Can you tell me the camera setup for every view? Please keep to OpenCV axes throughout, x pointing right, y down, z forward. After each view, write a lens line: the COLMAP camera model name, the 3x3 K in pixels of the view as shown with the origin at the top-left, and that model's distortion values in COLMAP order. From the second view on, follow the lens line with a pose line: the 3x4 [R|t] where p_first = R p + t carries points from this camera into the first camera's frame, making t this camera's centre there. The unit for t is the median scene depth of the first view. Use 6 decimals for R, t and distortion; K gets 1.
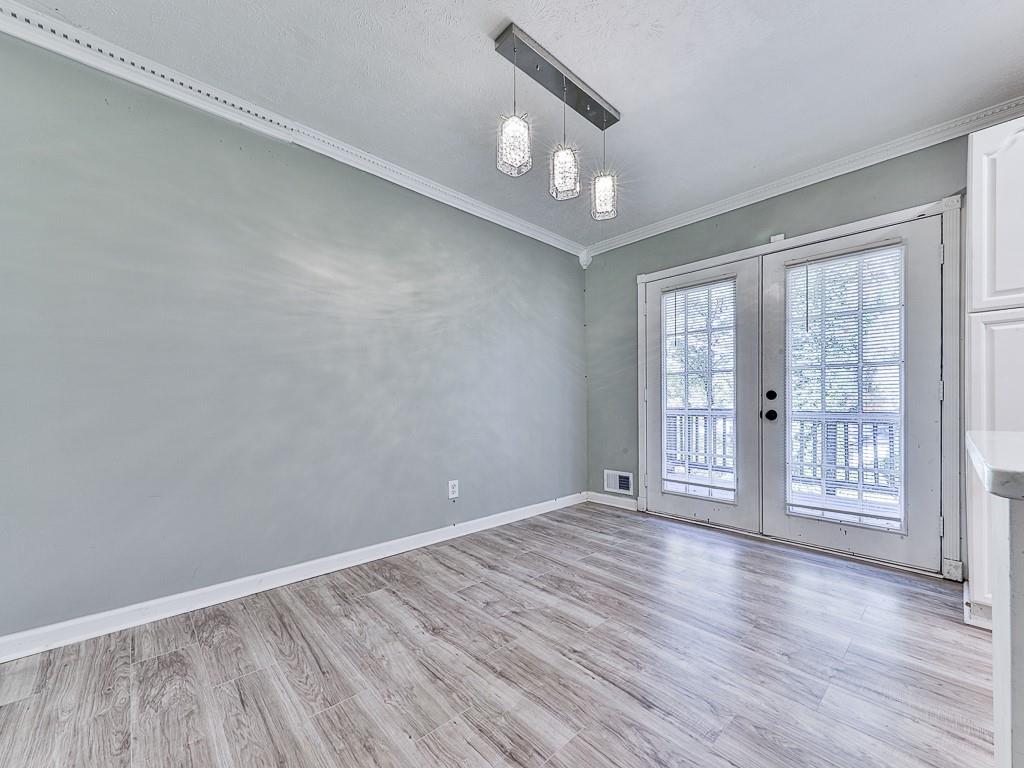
lens RADIAL K [[410.7, 0, 537.7], [0, 410.7, 402.5], [0, 0, 1]] dist [0.001014, -0.000052]
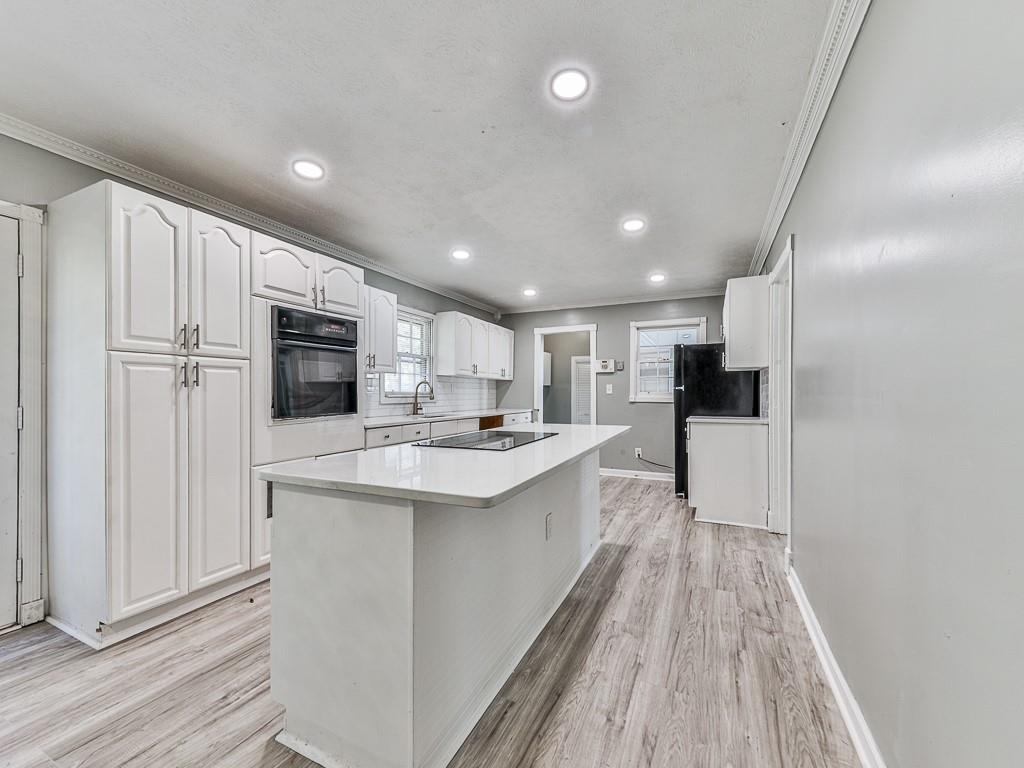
lens RADIAL K [[406.0, 0, 515.7], [0, 406.0, 394.5], [0, 0, 1]] dist [-0.000797, -0.000114]
pose [[-0.343431, -0.000261, 0.939178, -0.287305], [-0.001000, 0.999999, -0.000088, -0.109201], [-0.939177, -0.000969, -0.343431, 0.394097]]
